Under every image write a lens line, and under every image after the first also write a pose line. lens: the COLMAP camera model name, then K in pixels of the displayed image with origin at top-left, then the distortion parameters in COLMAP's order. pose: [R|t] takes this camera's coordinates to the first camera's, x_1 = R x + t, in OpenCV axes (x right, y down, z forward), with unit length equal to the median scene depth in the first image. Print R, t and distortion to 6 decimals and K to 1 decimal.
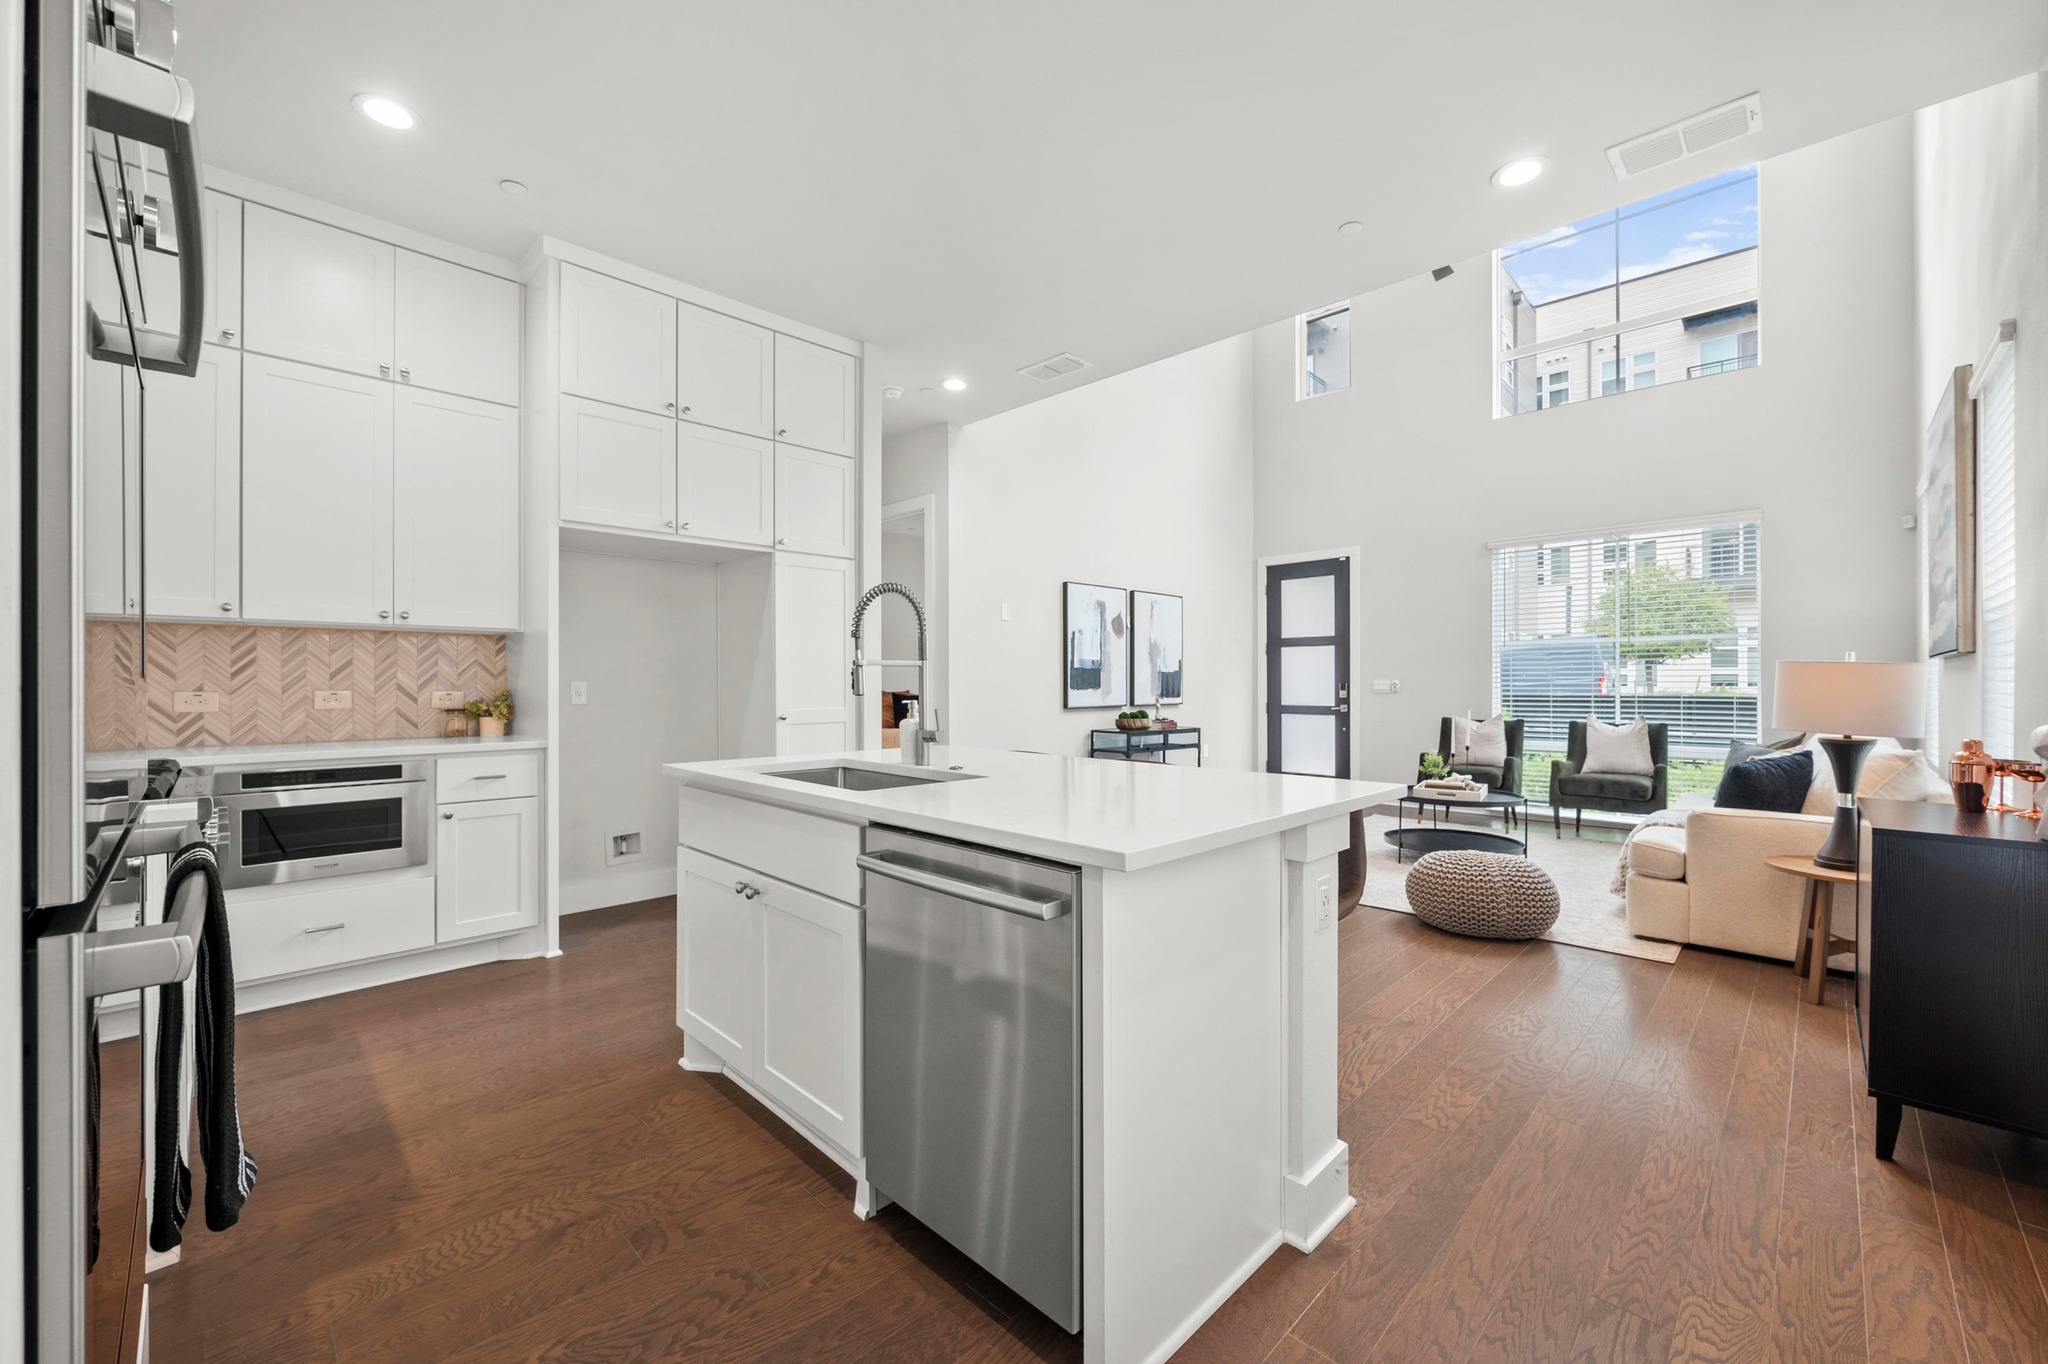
lens RADIAL K [[815.5, 0, 1015.2], [0, 815.5, 688.5], [0, 0, 1]] dist [-0.003356, -0.000087]
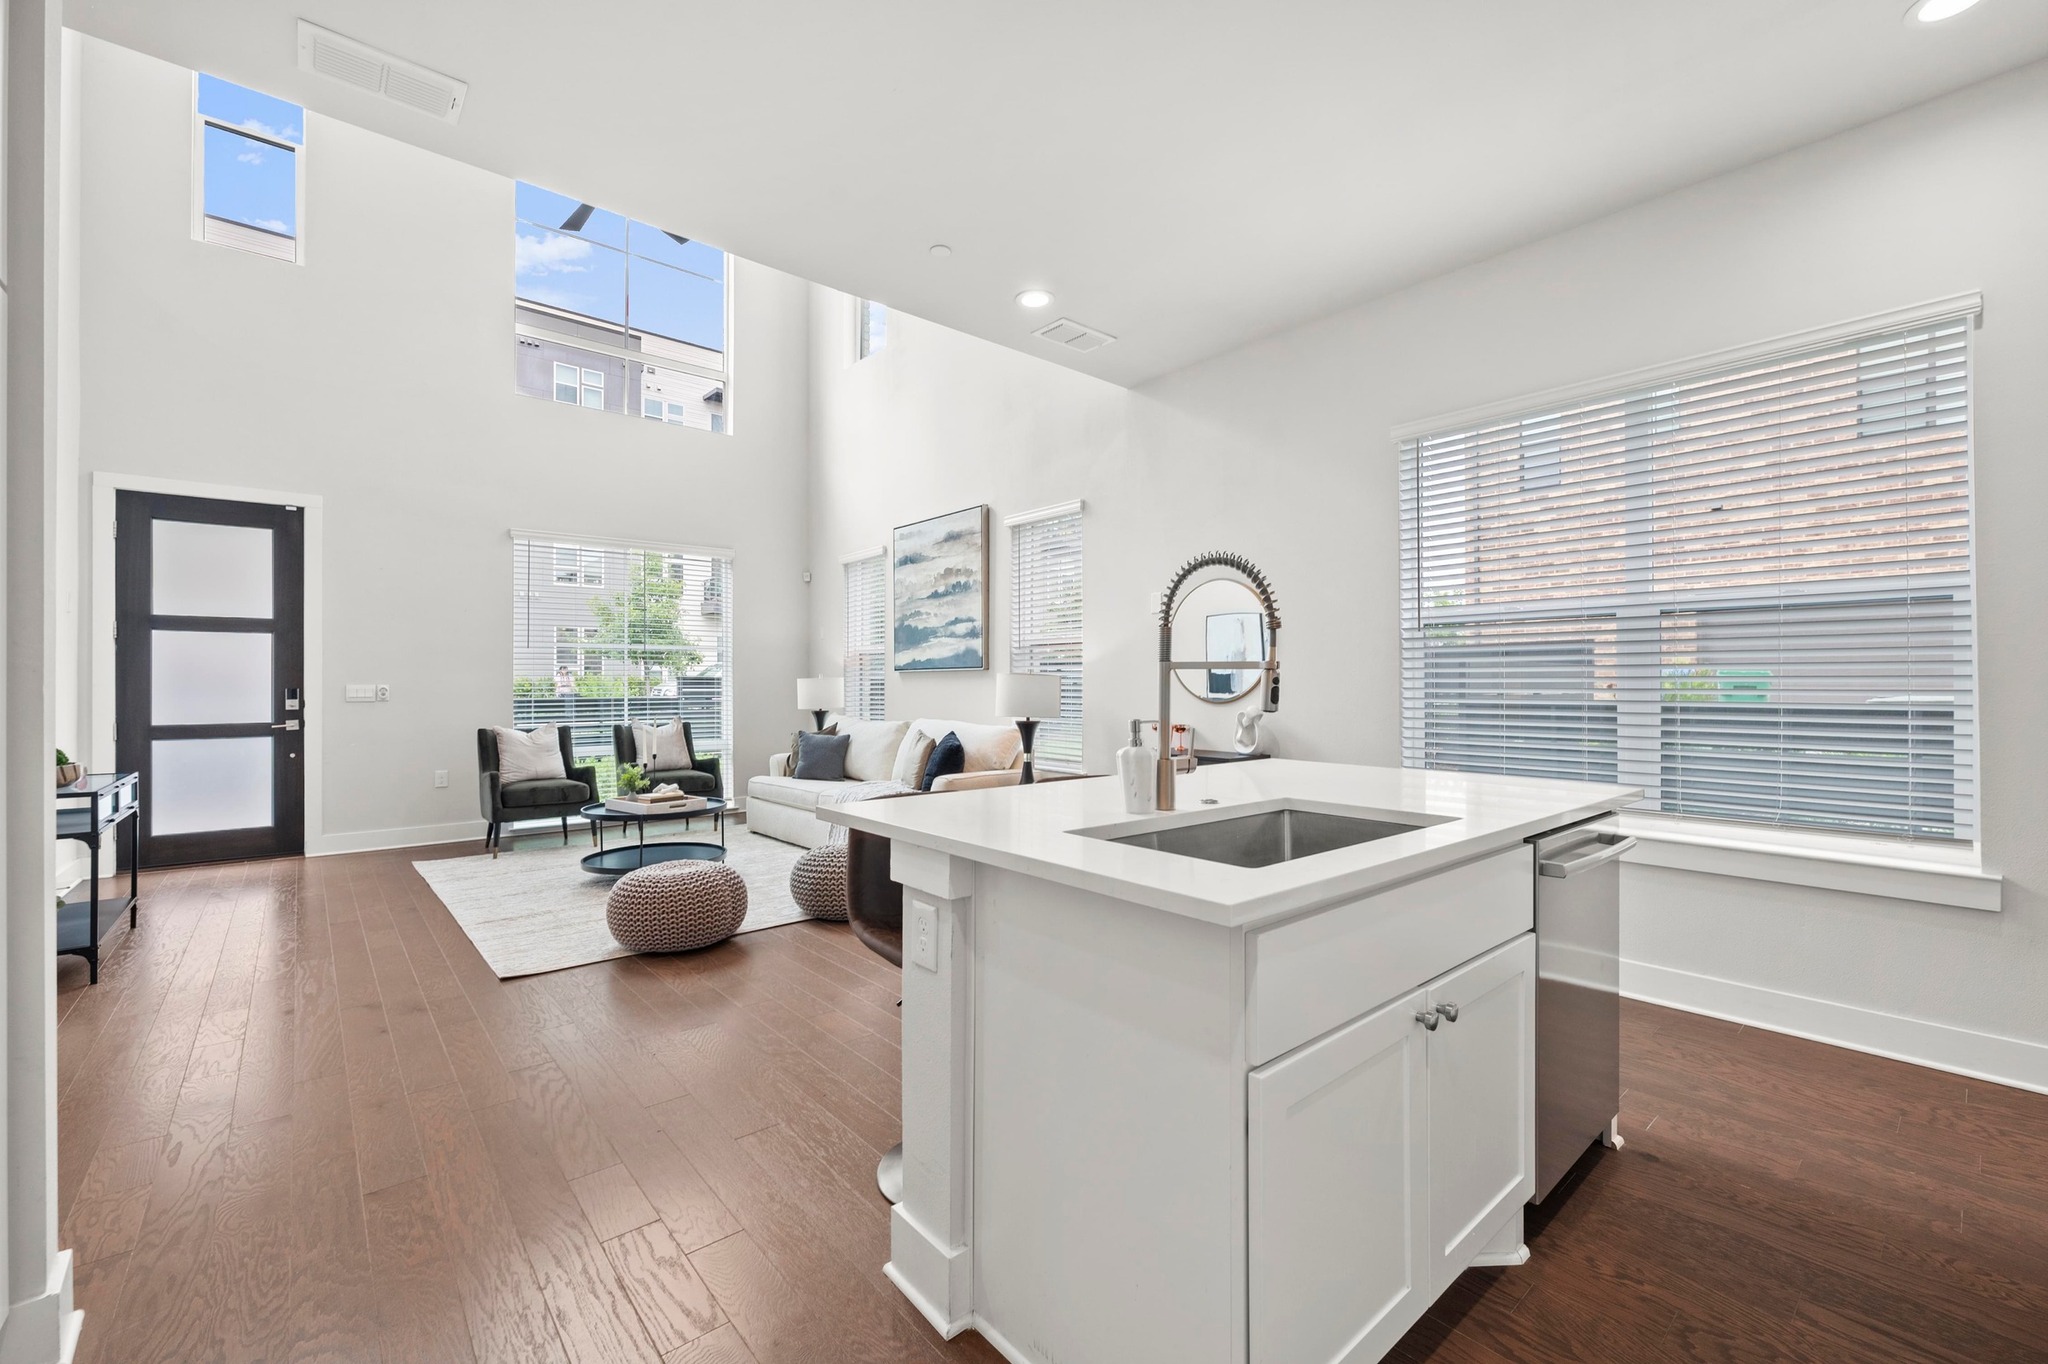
lens RADIAL K [[848.5, 0, 1030.5], [0, 848.5, 681.0], [0, 0, 1]] dist [-0.007830, 0.000044]
pose [[0.067499, 0.004999, 0.997707, -0.266501], [0.010090, 0.999933, -0.005693, -0.002914], [-0.997668, 0.010452, 0.067444, 0.333225]]
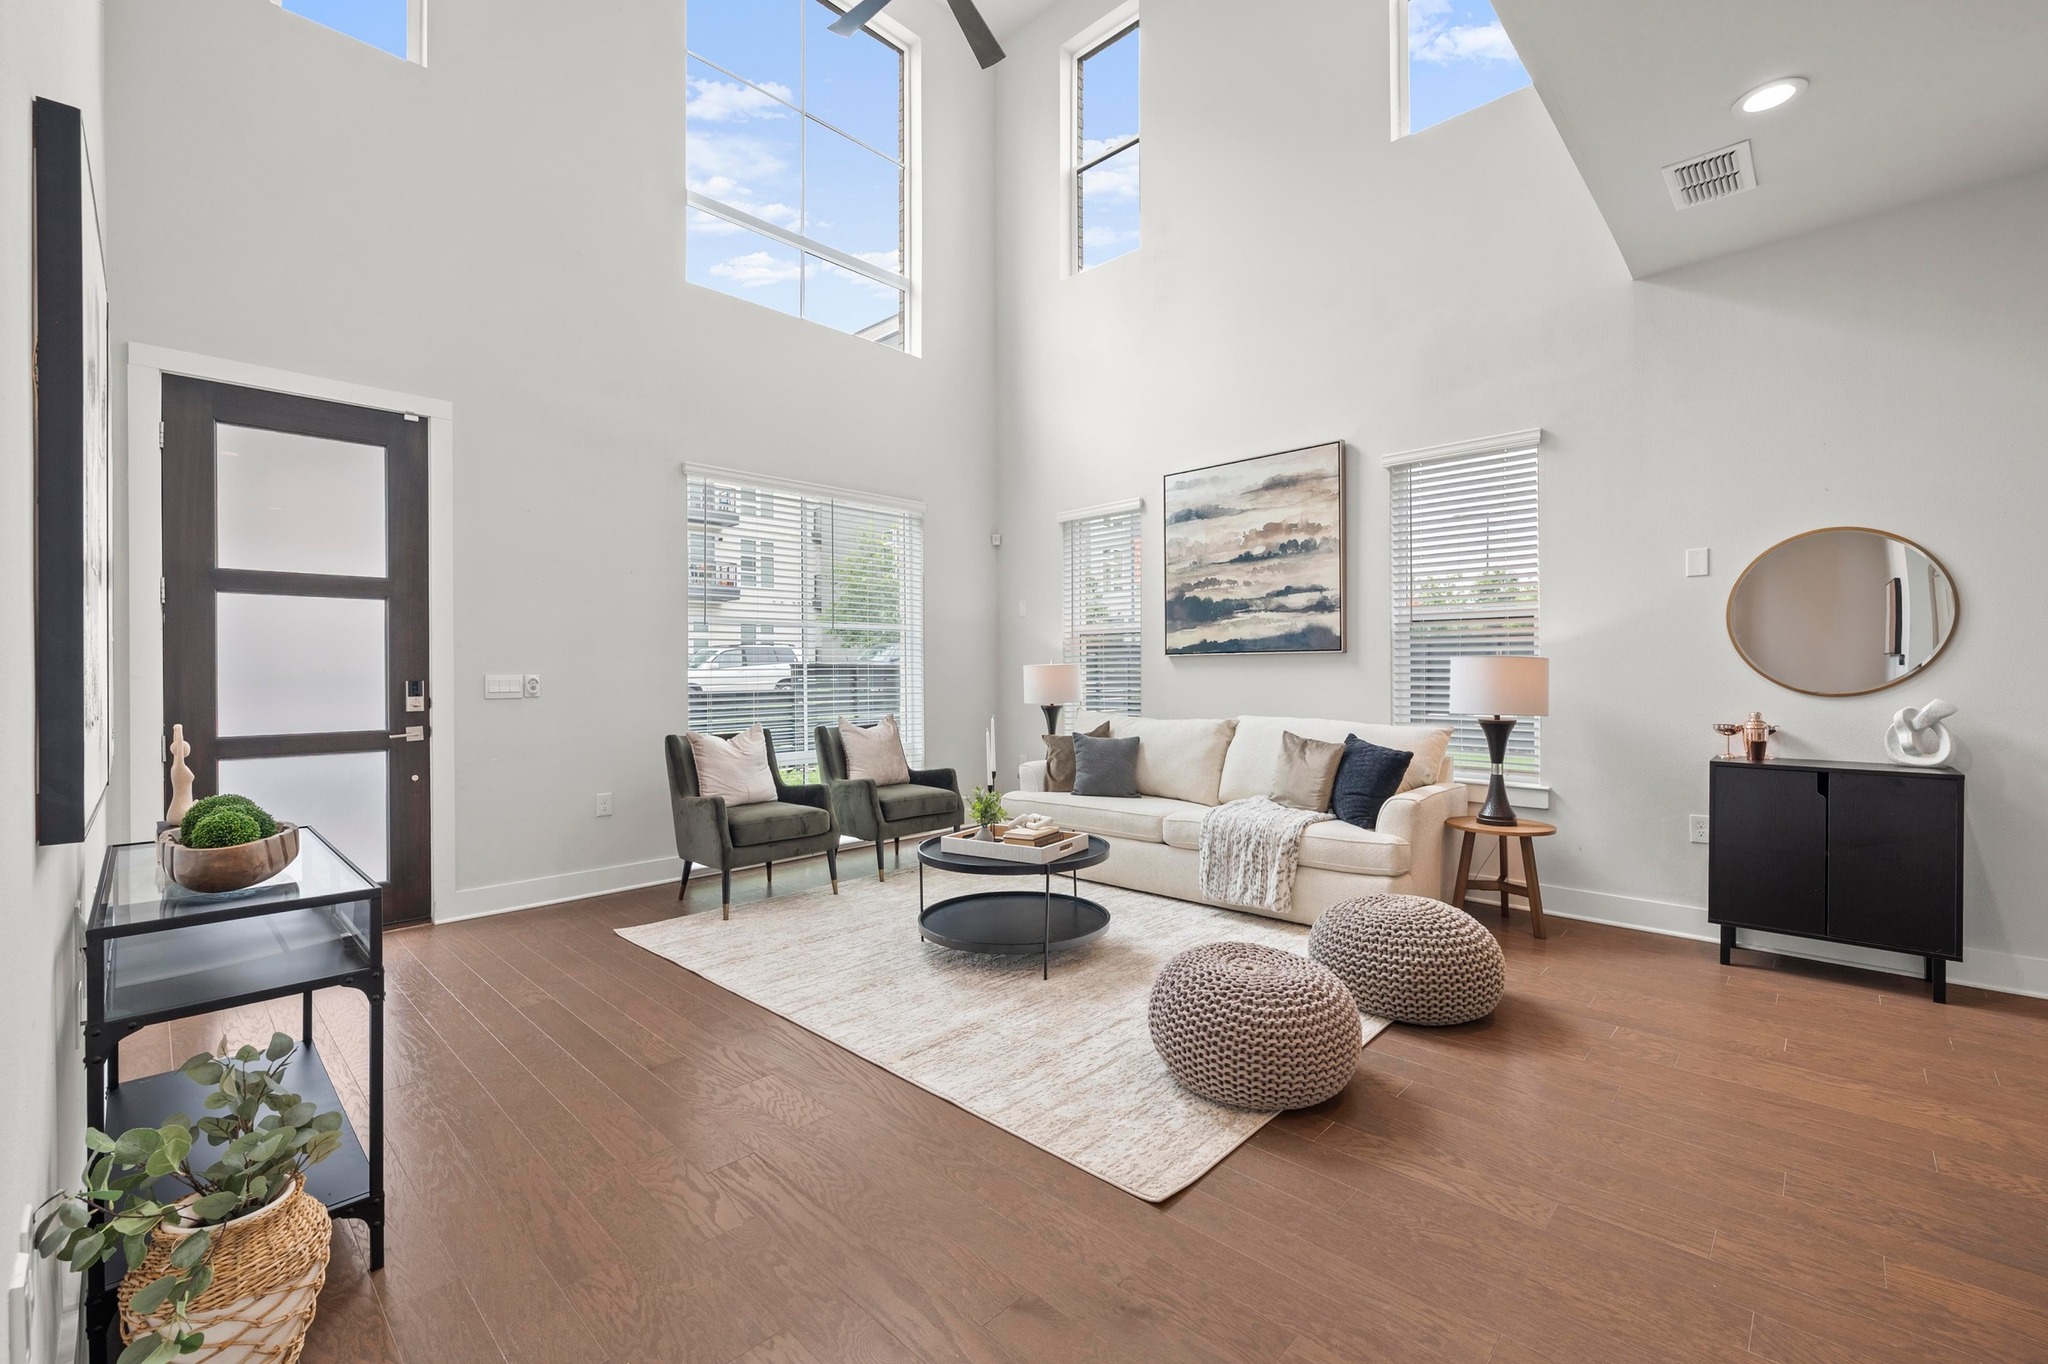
lens RADIAL K [[848.5, 0, 1013.2], [0, 848.5, 675.5], [0, 0, 1]] dist [-0.007830, 0.000044]
pose [[-0.024560, -0.003357, 0.999693, -0.095883], [0.013021, 0.999908, 0.003677, -0.007205], [-0.999614, 0.013107, -0.024514, 0.669963]]
